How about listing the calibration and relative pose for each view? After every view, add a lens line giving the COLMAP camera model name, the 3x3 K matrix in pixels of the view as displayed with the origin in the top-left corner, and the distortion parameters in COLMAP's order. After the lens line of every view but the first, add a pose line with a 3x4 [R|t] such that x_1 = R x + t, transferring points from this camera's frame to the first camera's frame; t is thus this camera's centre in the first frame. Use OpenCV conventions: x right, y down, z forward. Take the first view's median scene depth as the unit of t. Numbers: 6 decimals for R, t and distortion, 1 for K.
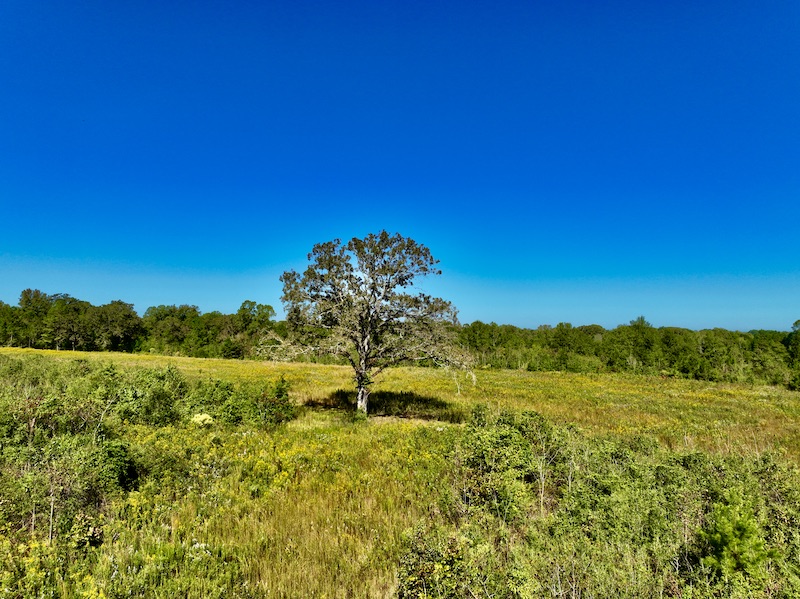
lens RADIAL K [[563.1, 0, 400.0], [0, 563.1, 299.5], [0, 0, 1]] dist [-0.003309, 0.021102]
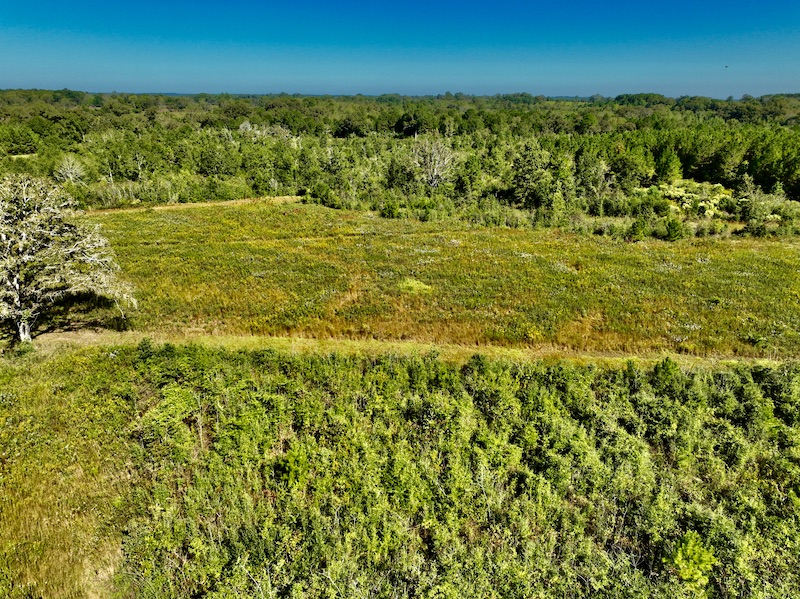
lens RADIAL K [[563.1, 0, 400.0], [0, 563.1, 299.5], [0, 0, 1]] dist [-0.003309, 0.021102]
pose [[0.833953, -0.192395, 0.517210, -0.006833], [-0.032183, 0.918702, 0.393637, -0.153337], [-0.550896, -0.344921, 0.759963, -0.092493]]
